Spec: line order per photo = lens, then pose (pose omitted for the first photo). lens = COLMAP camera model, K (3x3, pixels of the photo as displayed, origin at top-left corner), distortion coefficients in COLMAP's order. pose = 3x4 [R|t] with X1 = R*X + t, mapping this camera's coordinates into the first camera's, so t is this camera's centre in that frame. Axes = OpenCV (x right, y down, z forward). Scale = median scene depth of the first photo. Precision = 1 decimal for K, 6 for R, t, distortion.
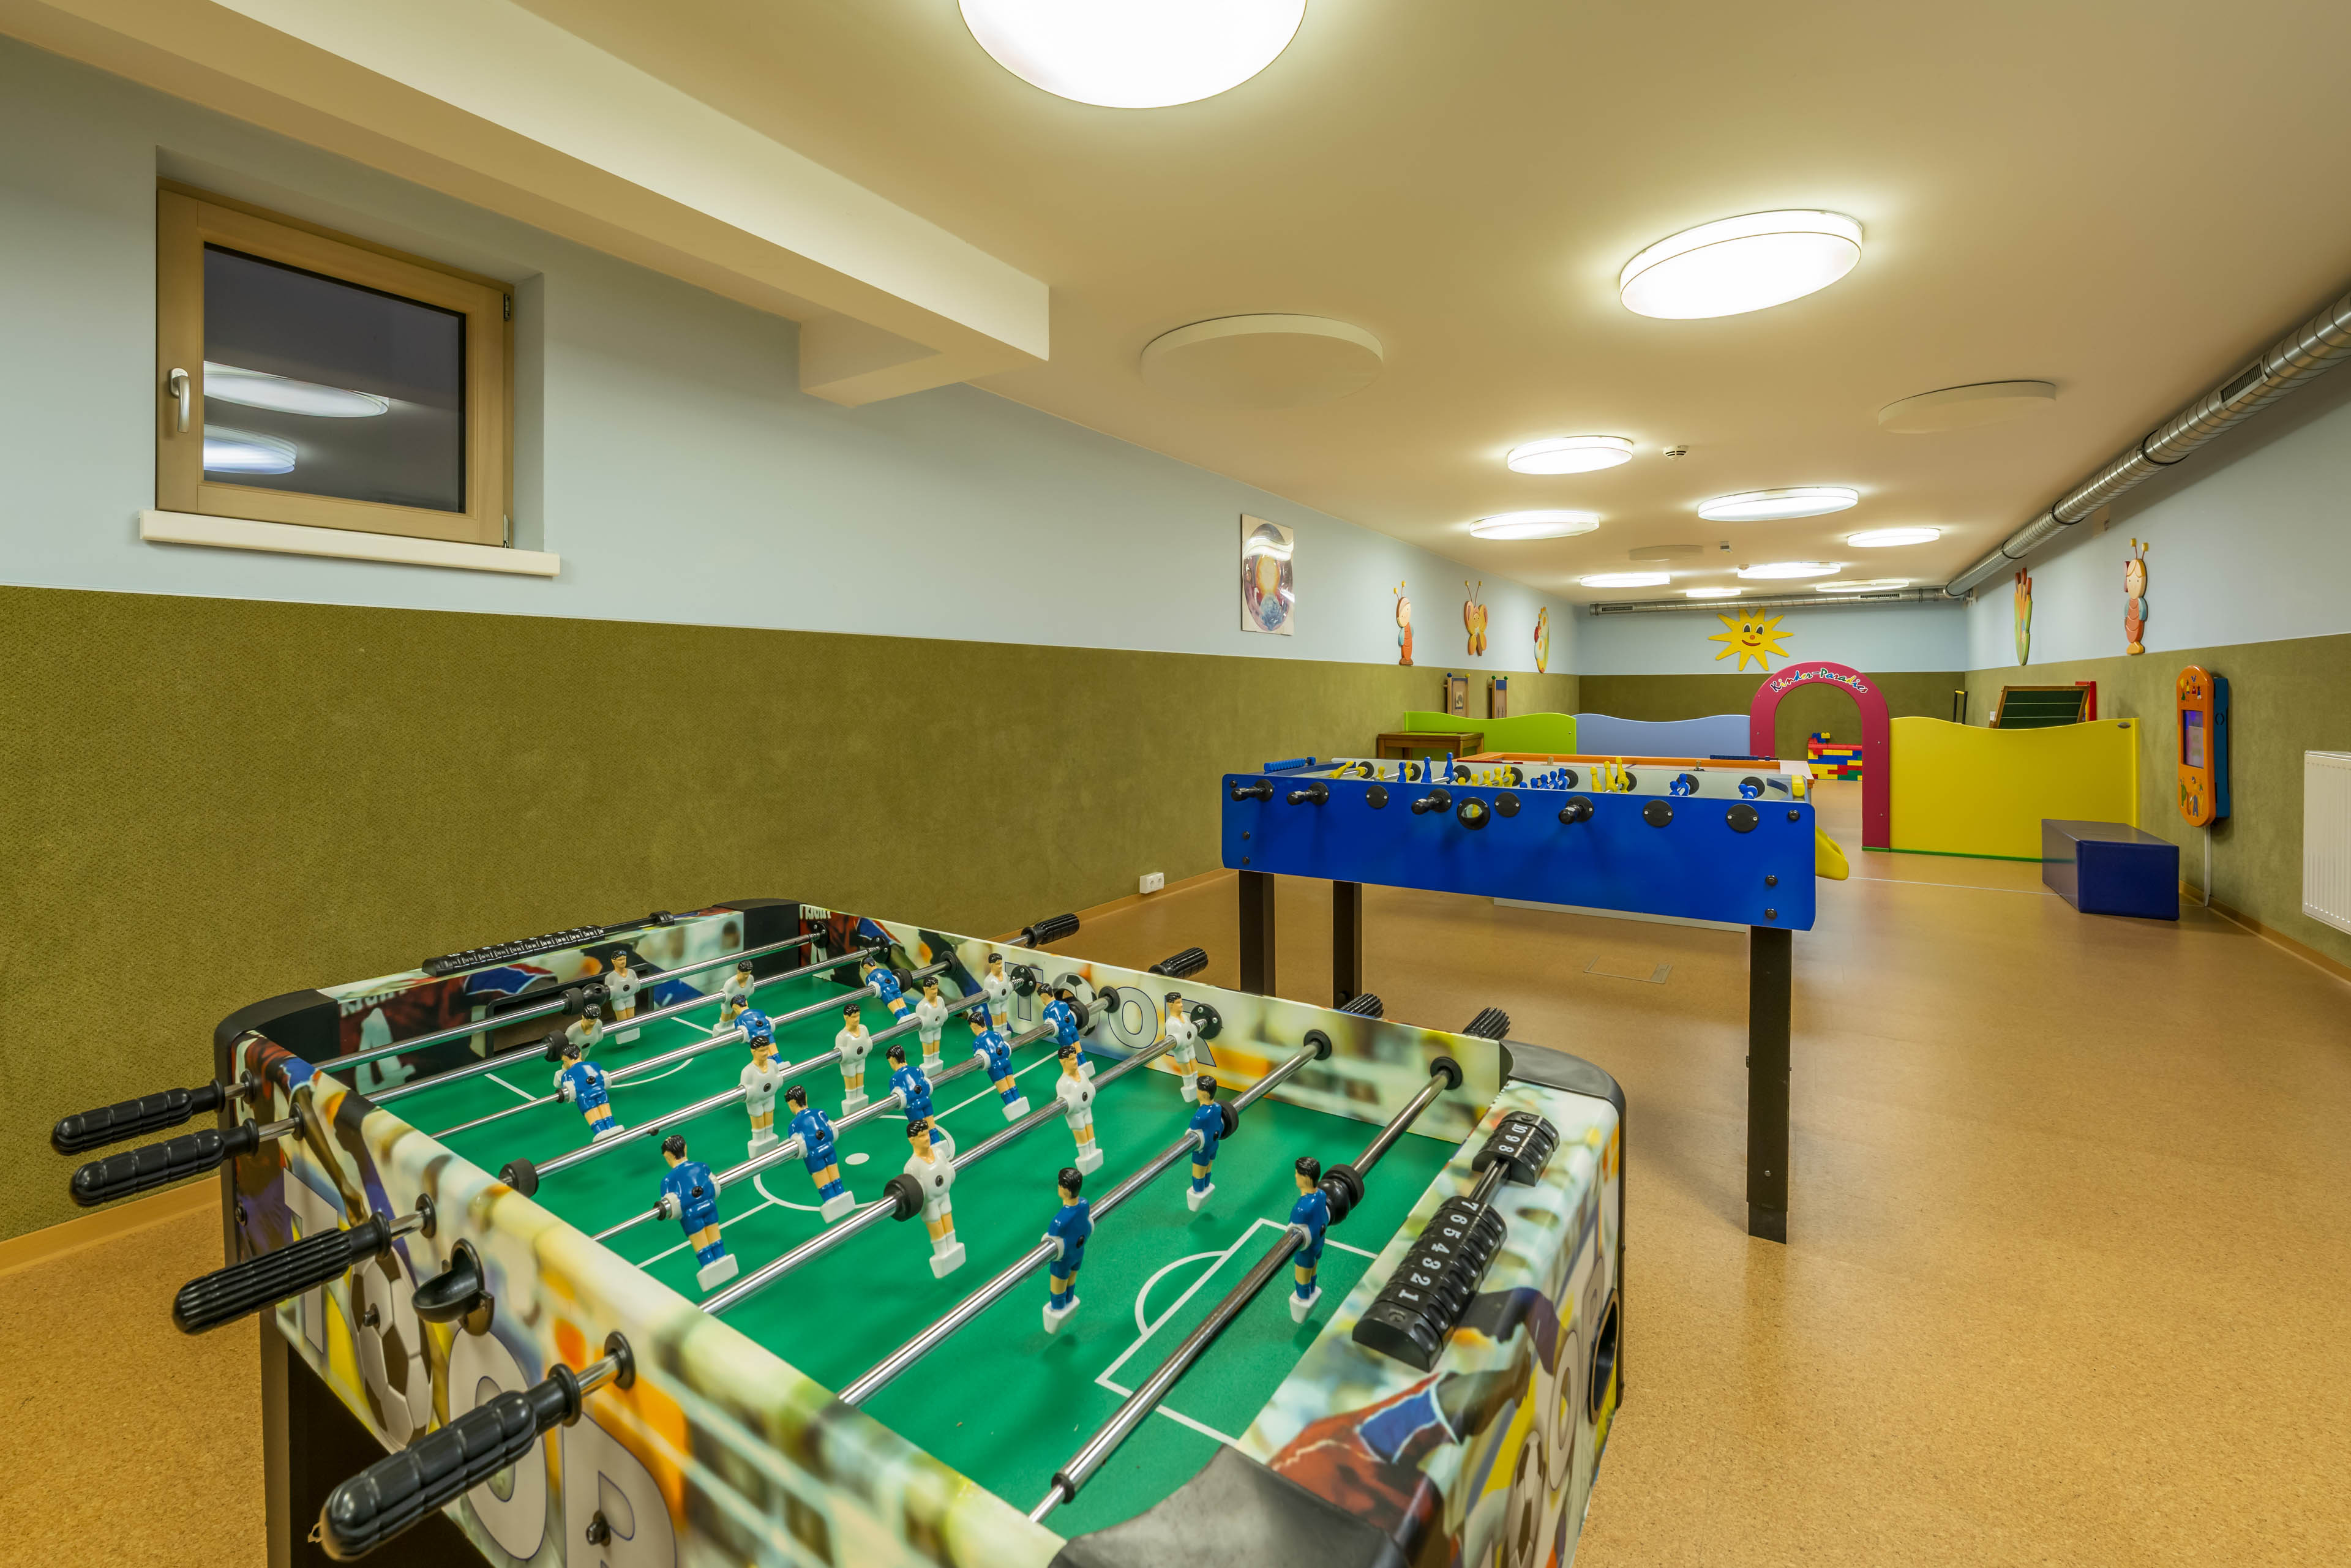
lens RADIAL K [[939.0, 0, 1214.4], [0, 939.0, 681.5], [0, 0, 1]] dist [-0.000492, -0.000018]
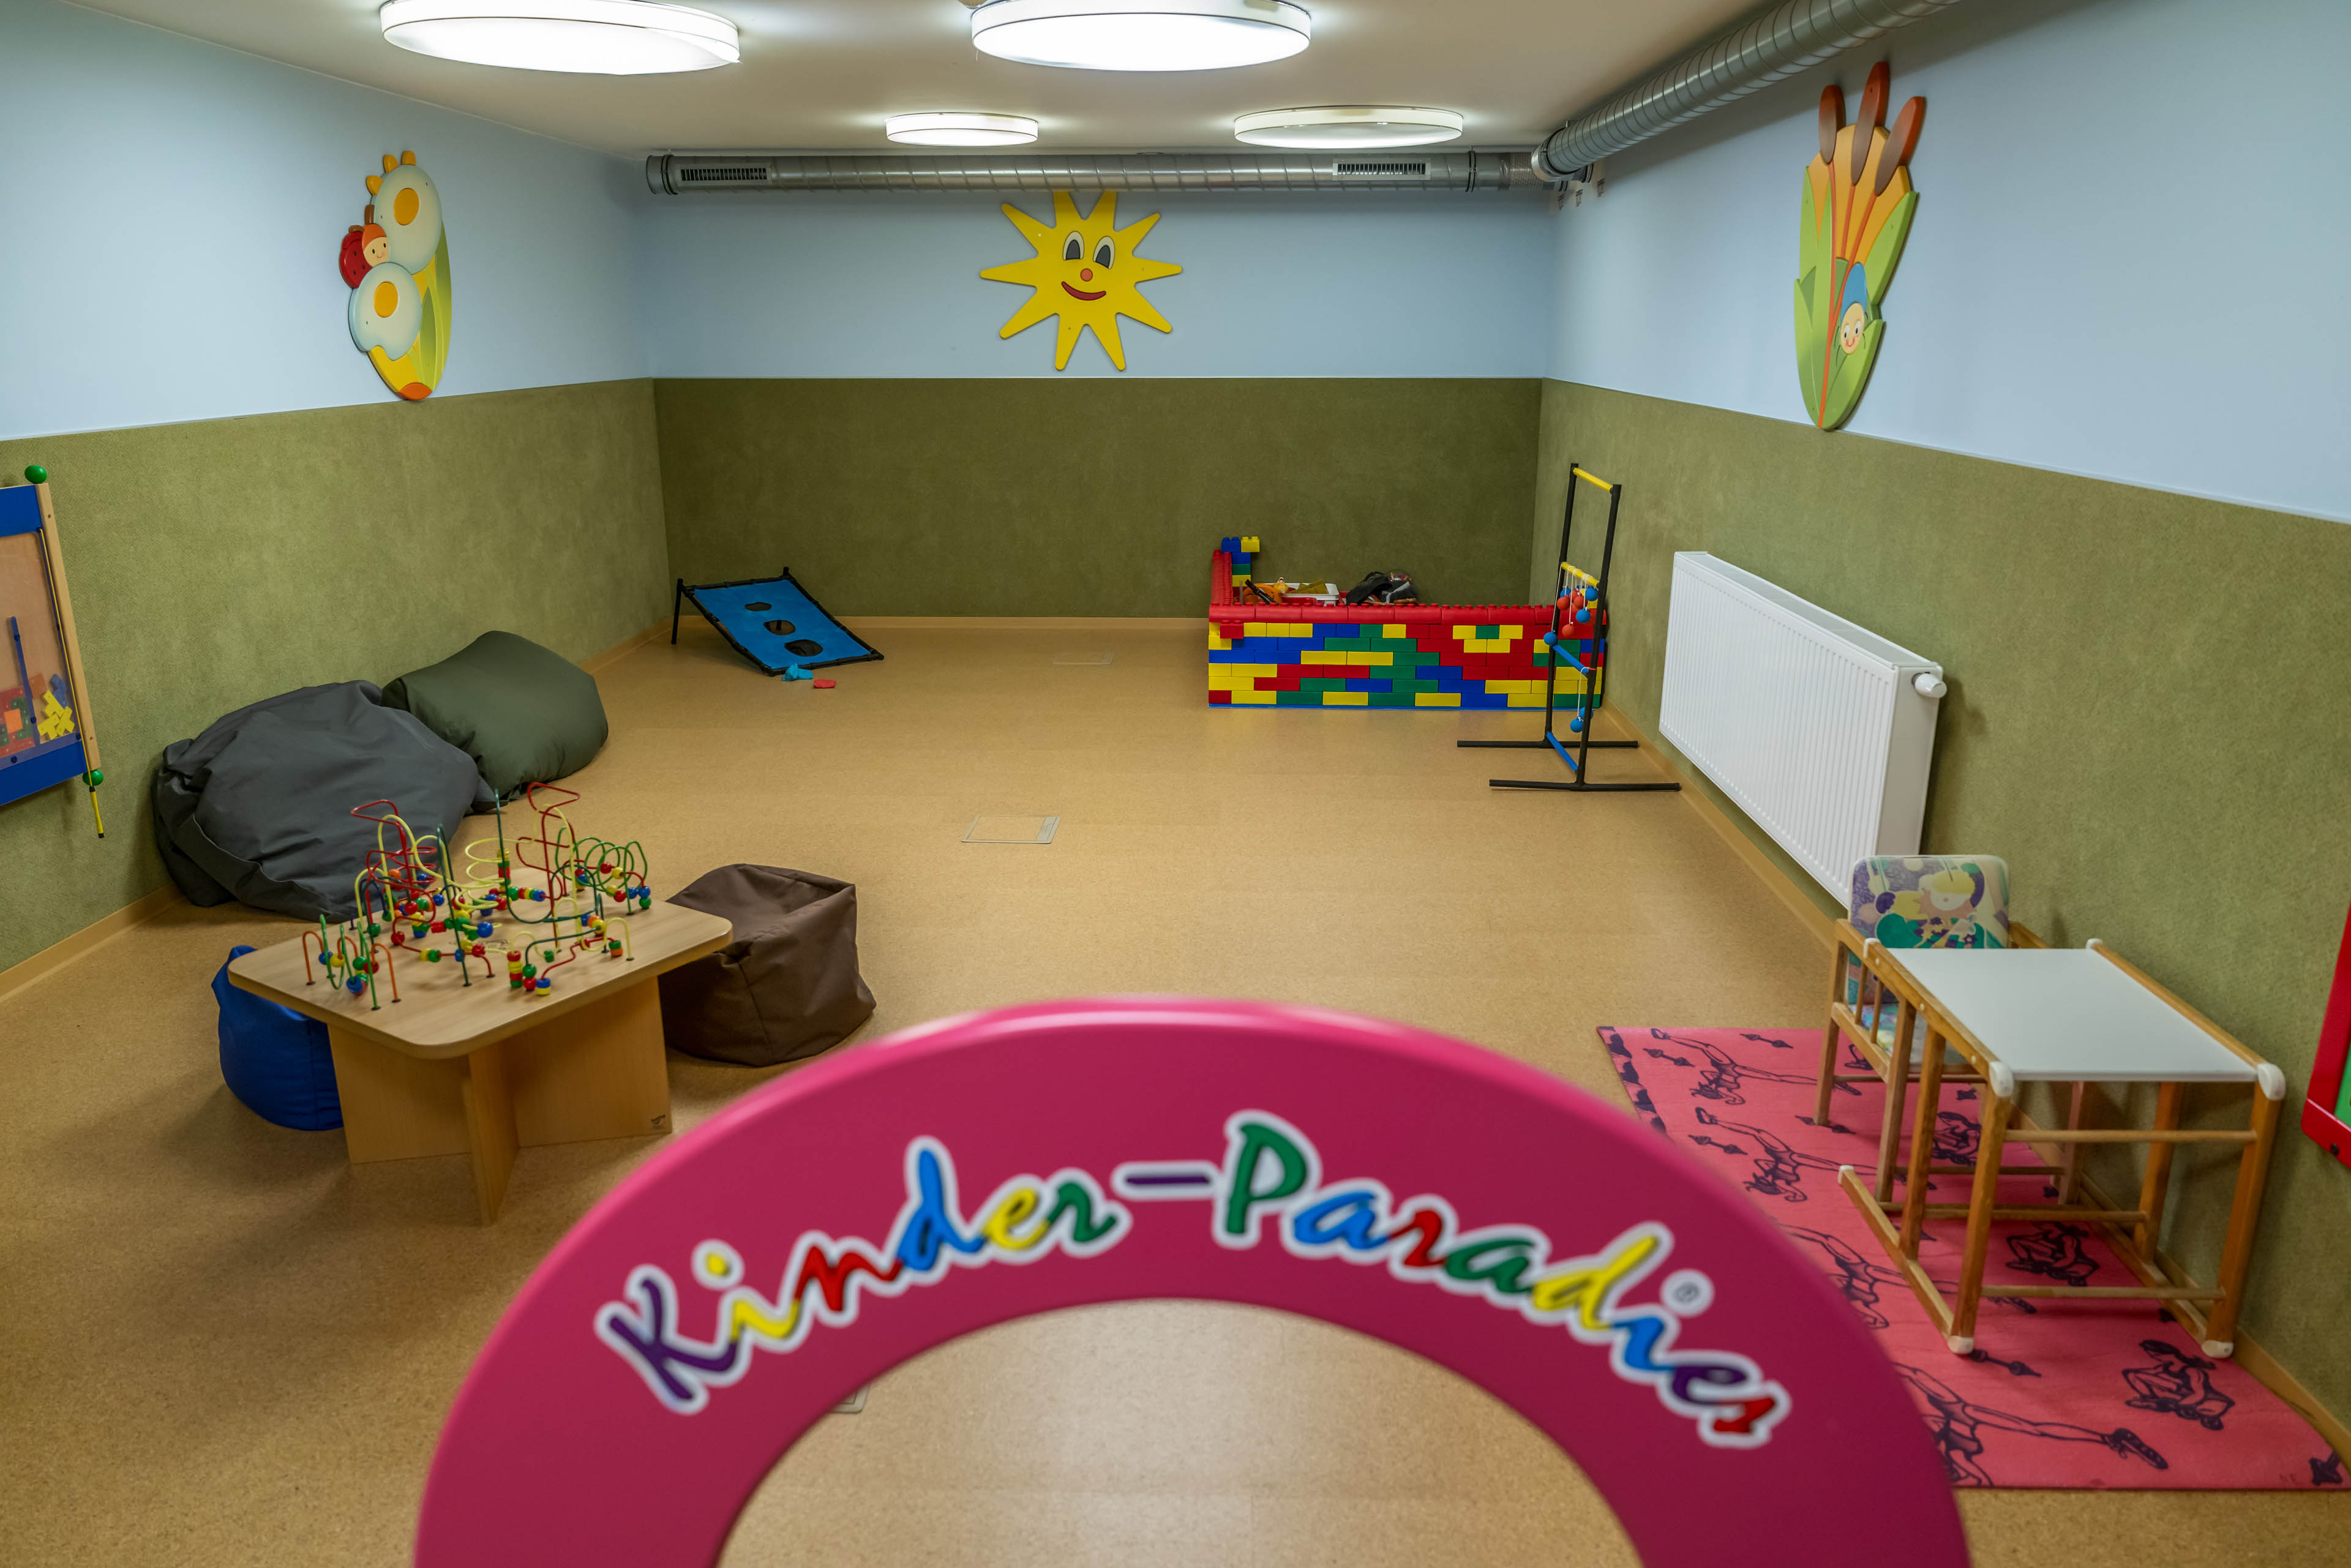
lens RADIAL K [[1629.1, 0, 1174.3], [0, 1629.1, 784.6], [0, 0, 1]] dist [-0.002655, -0.000202]
pose [[0.862790, -0.135253, 0.487134, 0.302092], [-0.003300, 0.962022, 0.272951, -0.033276], [-0.505551, -0.237107, 0.829577, 0.464443]]
